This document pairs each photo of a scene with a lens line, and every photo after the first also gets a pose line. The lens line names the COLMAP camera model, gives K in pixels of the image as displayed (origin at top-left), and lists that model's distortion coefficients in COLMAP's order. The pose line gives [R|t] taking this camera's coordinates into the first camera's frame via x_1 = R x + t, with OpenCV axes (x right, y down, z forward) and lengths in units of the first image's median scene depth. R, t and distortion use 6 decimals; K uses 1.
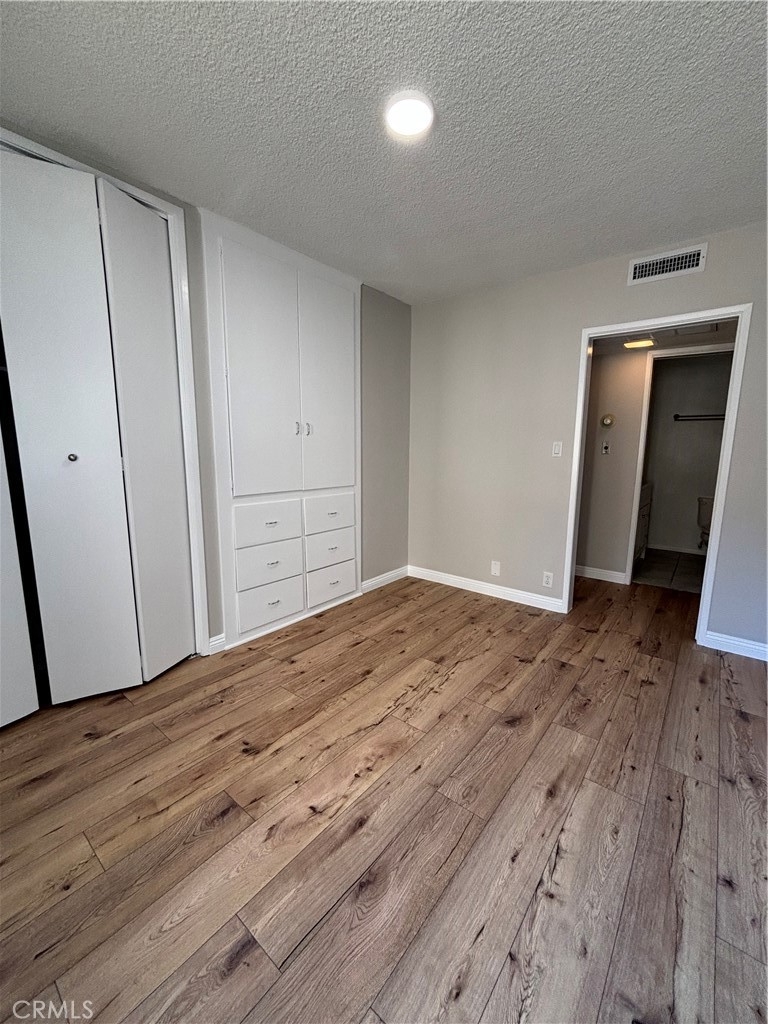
lens RADIAL K [[412.6, 0, 384.0], [0, 412.6, 512.0], [0, 0, 1]] dist [0.000399, 0.001054]
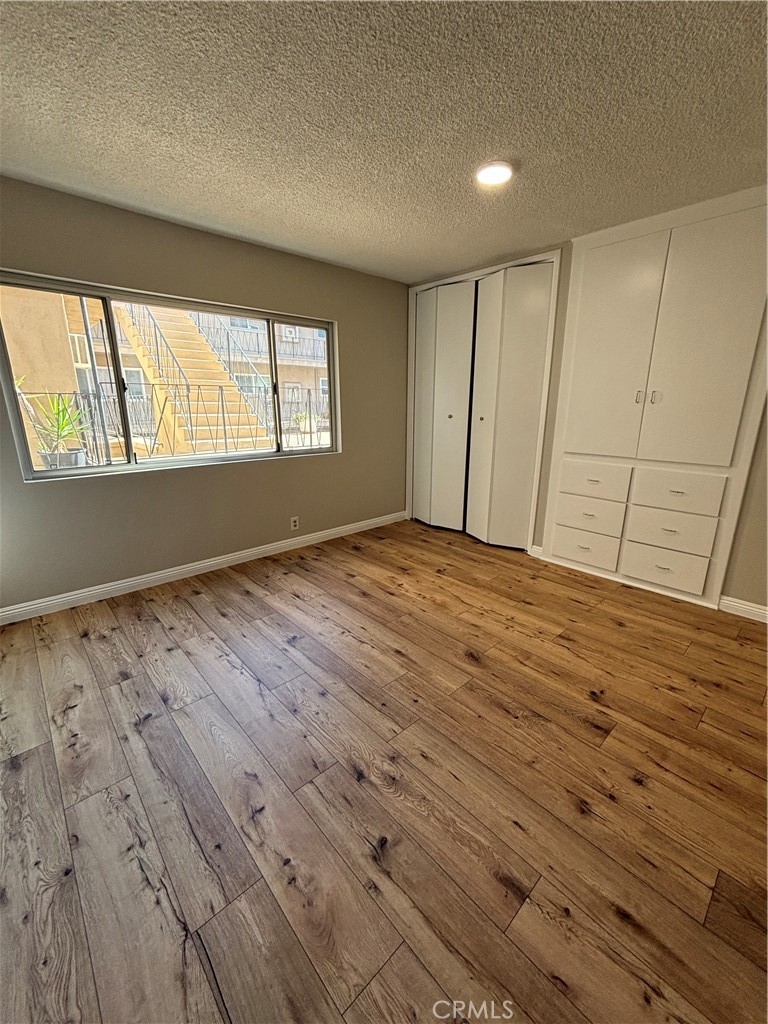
lens RADIAL K [[412.6, 0, 384.0], [0, 412.6, 512.0], [0, 0, 1]] dist [0.000399, 0.001054]
pose [[-0.147711, 0.244119, -0.958430, 1.254230], [-0.158595, 0.950673, 0.266585, -0.139164], [0.976232, 0.191380, -0.101709, 0.730517]]
